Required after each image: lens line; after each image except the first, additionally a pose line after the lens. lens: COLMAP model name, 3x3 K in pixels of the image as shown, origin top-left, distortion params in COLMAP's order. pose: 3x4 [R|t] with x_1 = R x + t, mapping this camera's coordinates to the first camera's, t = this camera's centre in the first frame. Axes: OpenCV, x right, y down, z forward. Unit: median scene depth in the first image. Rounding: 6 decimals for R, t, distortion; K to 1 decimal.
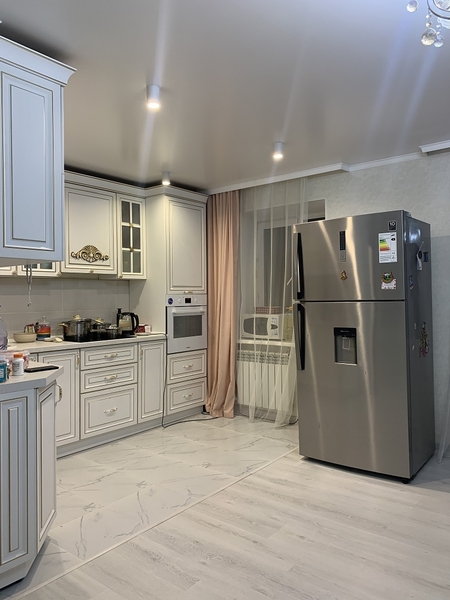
lens RADIAL K [[464.5, 0, 225.0], [0, 464.5, 300.0], [0, 0, 1]] dist [0.081617, -0.001318]
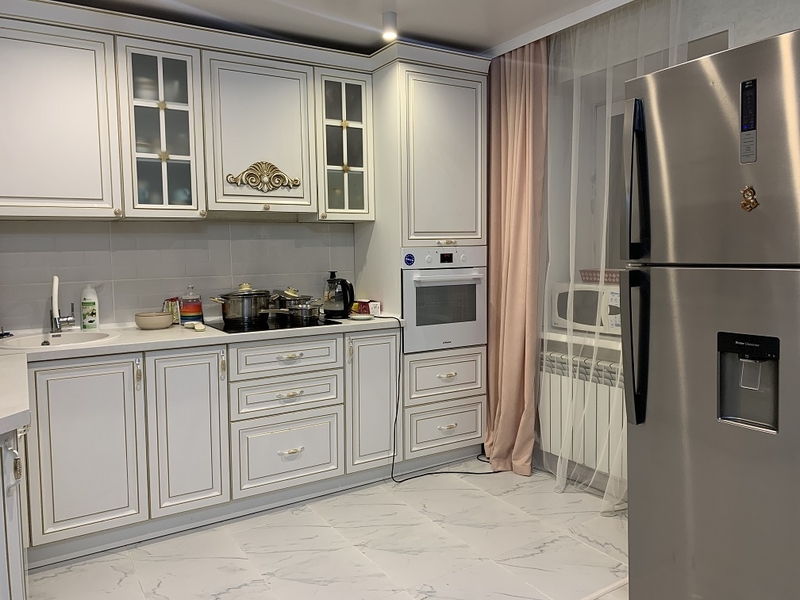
lens RADIAL K [[619.4, 0, 397.7], [0, 619.4, 295.4], [0, 0, 1]] dist [0.081617, -0.001318]
pose [[0.944024, 0.021886, -0.329149, 0.112545], [0.002288, 0.997338, 0.072879, -0.008587], [0.329868, -0.069553, 0.941461, 0.298864]]
